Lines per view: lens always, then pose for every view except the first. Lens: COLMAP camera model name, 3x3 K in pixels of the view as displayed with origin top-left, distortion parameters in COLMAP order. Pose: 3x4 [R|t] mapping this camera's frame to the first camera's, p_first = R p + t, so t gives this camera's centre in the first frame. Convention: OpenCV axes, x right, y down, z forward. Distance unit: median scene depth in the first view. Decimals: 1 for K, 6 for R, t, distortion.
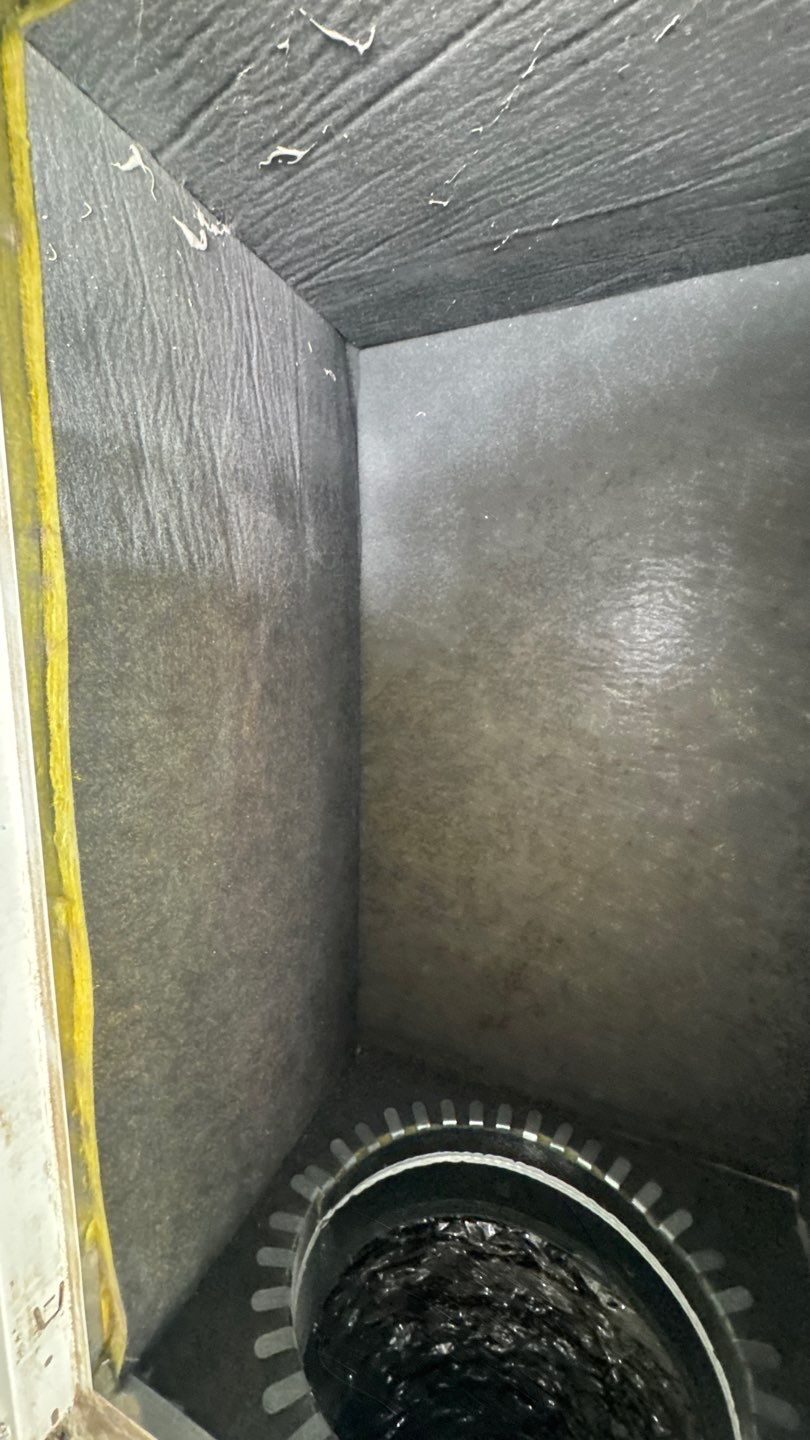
lens RADIAL K [[574.8, 0, 406.1], [0, 574.8, 718.4], [0, 0, 1]] dist [-0.003246, 0.000302]
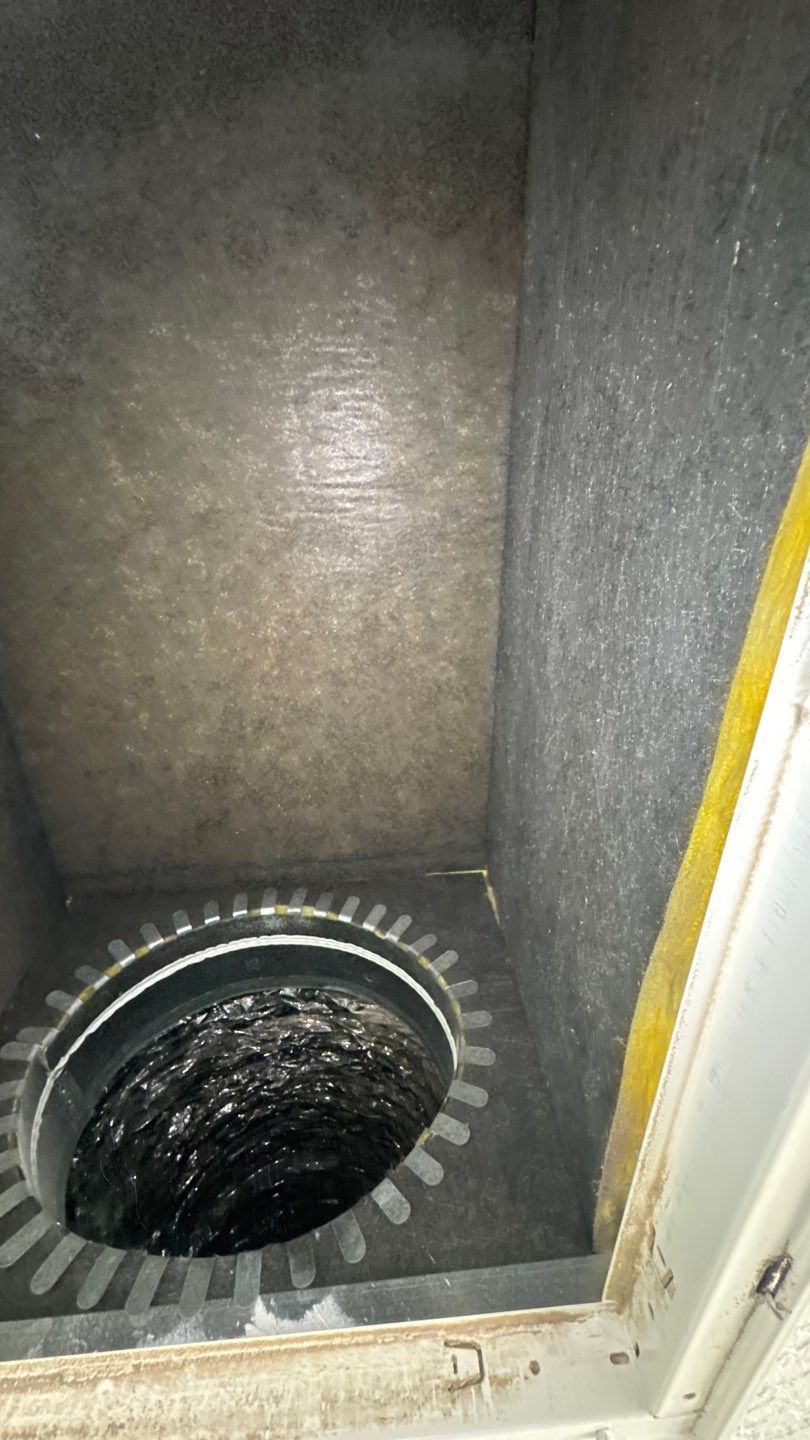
lens RADIAL K [[574.8, 0, 408.1], [0, 574.8, 719.7], [0, 0, 1]] dist [-0.003246, 0.000302]
pose [[0.884872, -0.221884, 0.409596, 0.094171], [0.100373, 0.949436, 0.297483, 0.127930], [-0.454892, -0.222122, 0.862401, 0.083749]]
